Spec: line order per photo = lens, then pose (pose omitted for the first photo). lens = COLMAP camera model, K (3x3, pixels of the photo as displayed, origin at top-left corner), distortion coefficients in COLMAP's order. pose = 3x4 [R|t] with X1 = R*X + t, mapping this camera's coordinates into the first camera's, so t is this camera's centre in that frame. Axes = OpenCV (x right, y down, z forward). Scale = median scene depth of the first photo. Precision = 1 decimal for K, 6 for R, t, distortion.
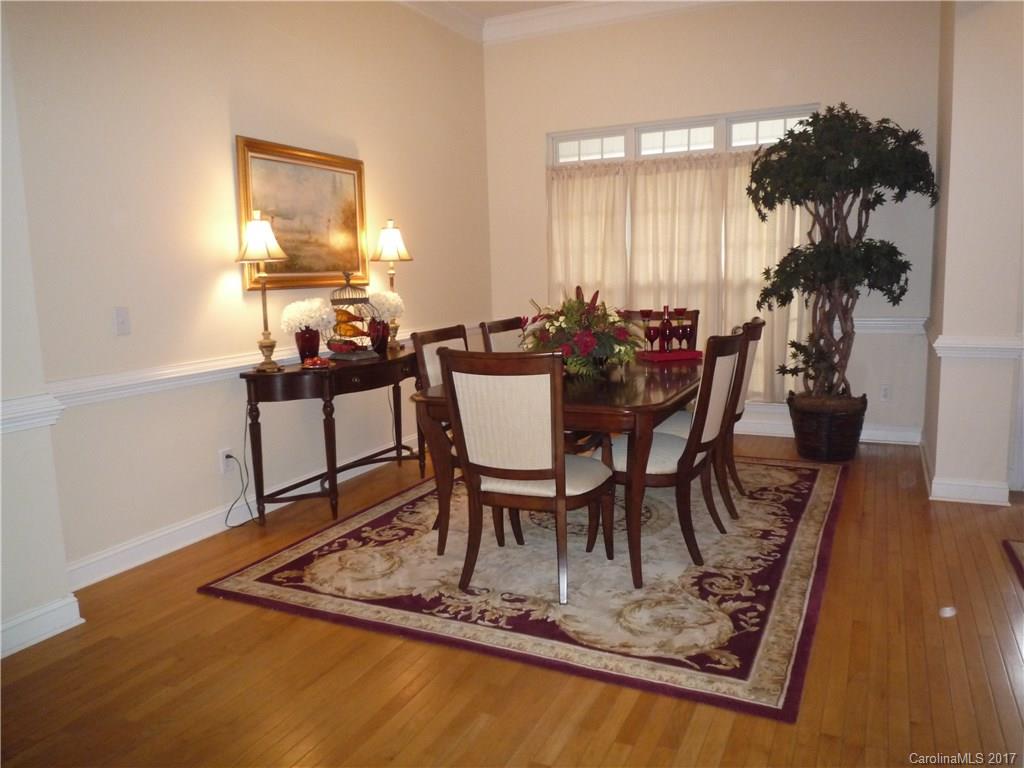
lens RADIAL K [[761.8, 0, 509.7], [0, 761.8, 387.1], [0, 0, 1]] dist [0.006063, -0.021036]
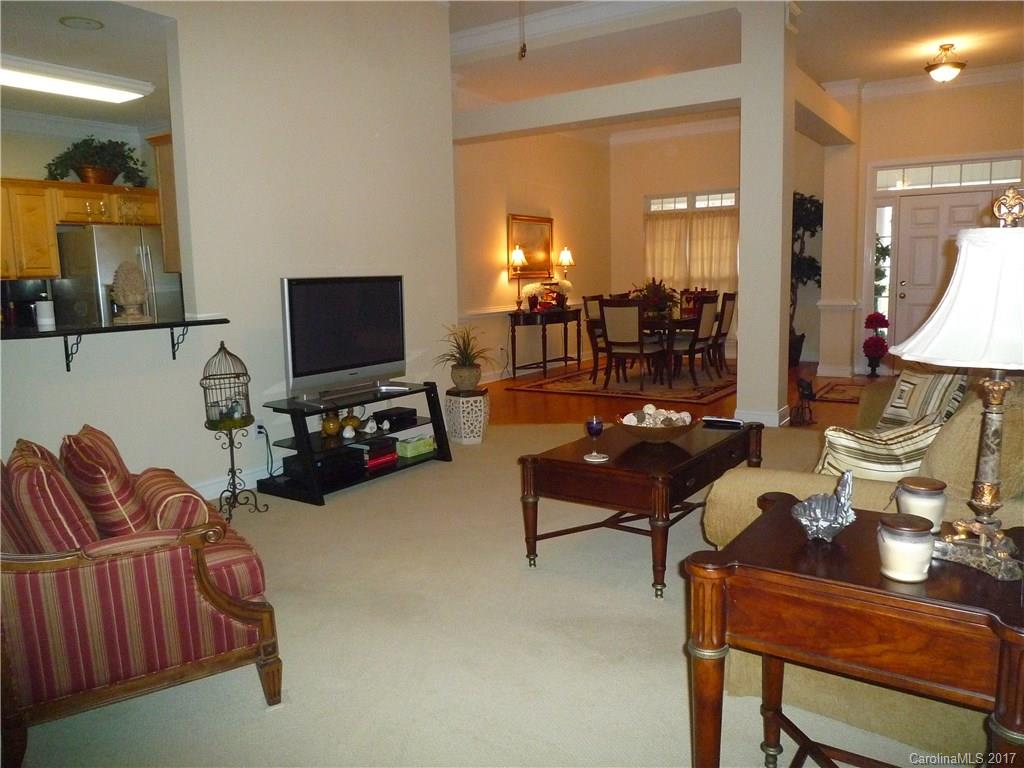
lens RADIAL K [[761.8, 0, 509.6], [0, 761.8, 381.7], [0, 0, 1]] dist [0.006063, -0.021036]
pose [[0.990503, 0.020205, -0.135996, -0.018575], [-0.021090, 0.999765, -0.005074, 0.176349], [0.135861, 0.007894, 0.990696, -1.158084]]
